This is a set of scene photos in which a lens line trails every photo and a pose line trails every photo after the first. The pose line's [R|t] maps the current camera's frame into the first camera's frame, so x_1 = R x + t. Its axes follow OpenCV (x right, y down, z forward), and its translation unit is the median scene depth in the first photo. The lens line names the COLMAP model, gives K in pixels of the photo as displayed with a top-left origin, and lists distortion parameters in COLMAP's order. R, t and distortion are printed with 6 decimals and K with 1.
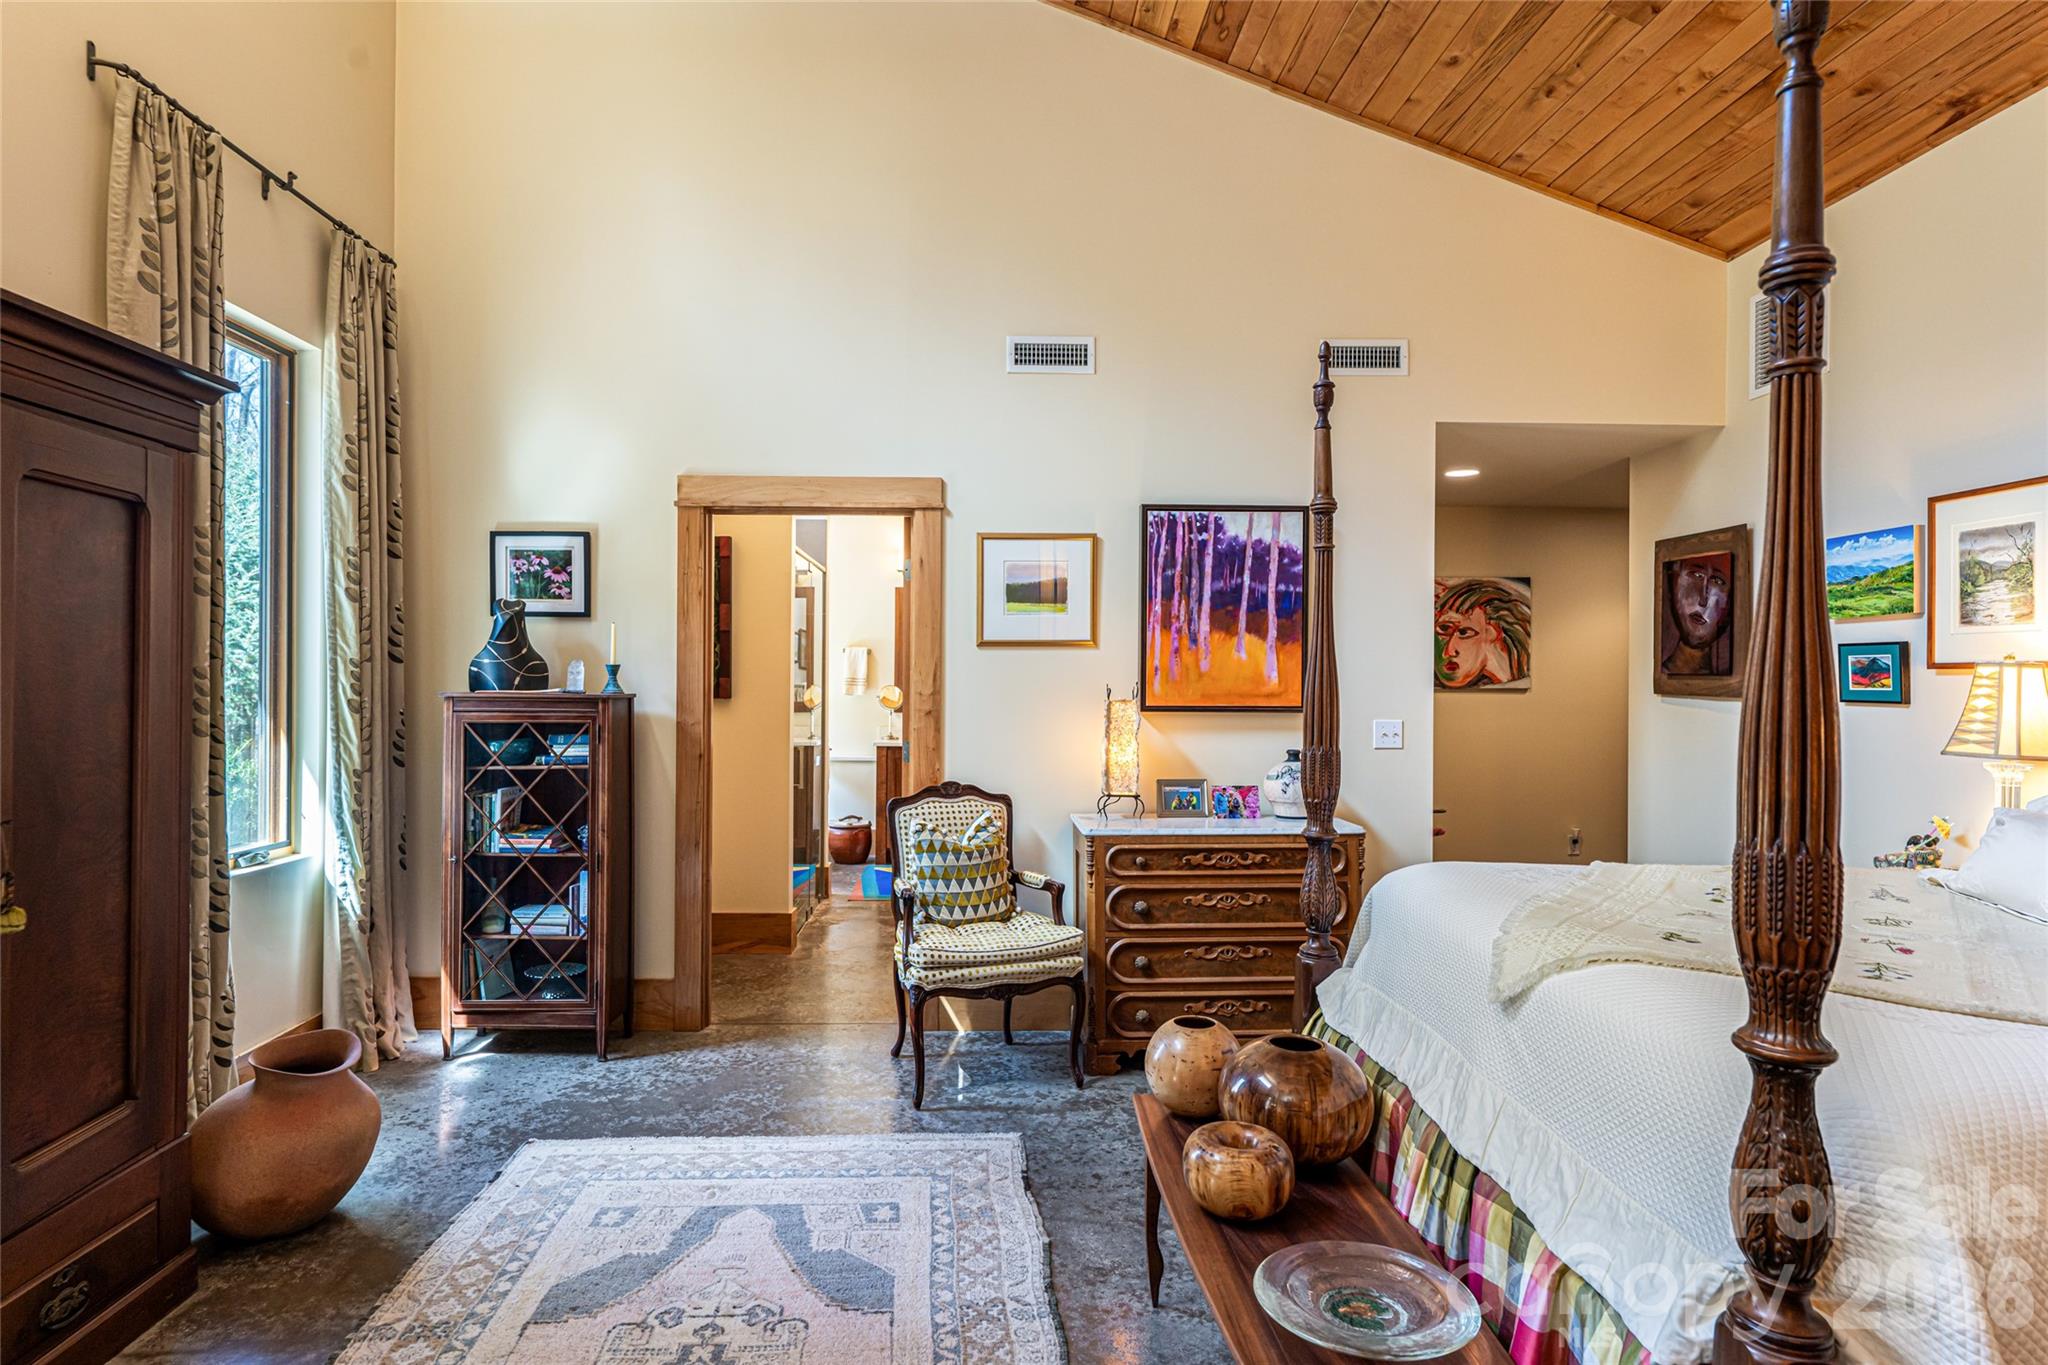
lens RADIAL K [[1078.7, 0, 1018.9], [0, 1078.7, 689.9], [0, 0, 1]] dist [0.001730, -0.000403]
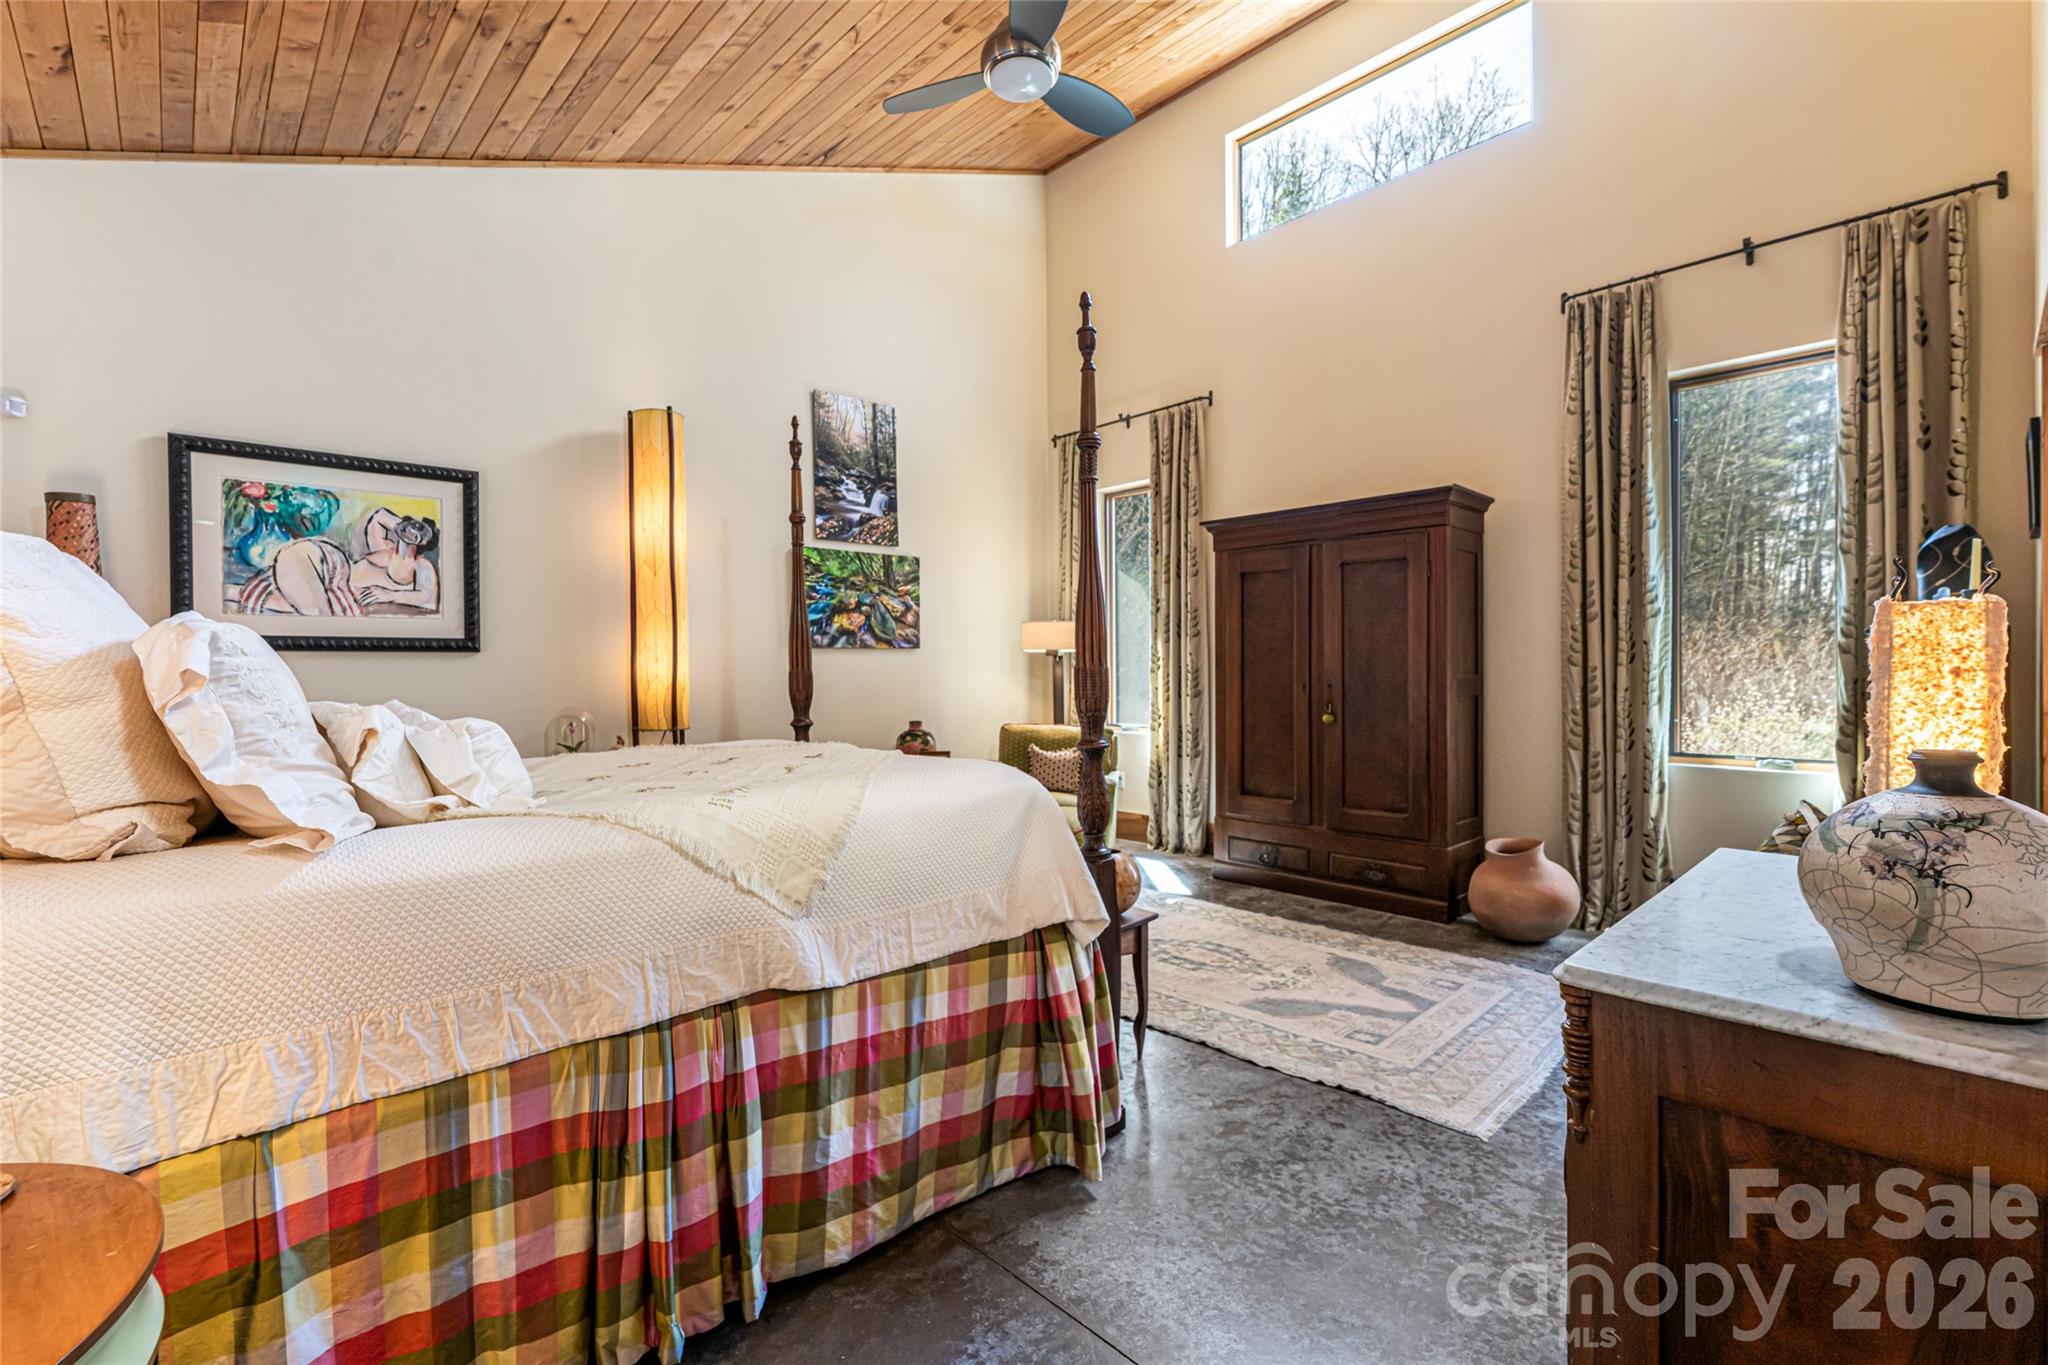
lens RADIAL K [[892.8, 0, 1021.7], [0, 892.8, 680.3], [0, 0, 1]] dist [-0.002936, 0.000116]
pose [[-0.758385, 0.002292, -0.651803, 0.884864], [-0.002999, 0.999971, 0.007006, 0.065747], [0.651800, 0.007268, -0.758356, 1.581236]]
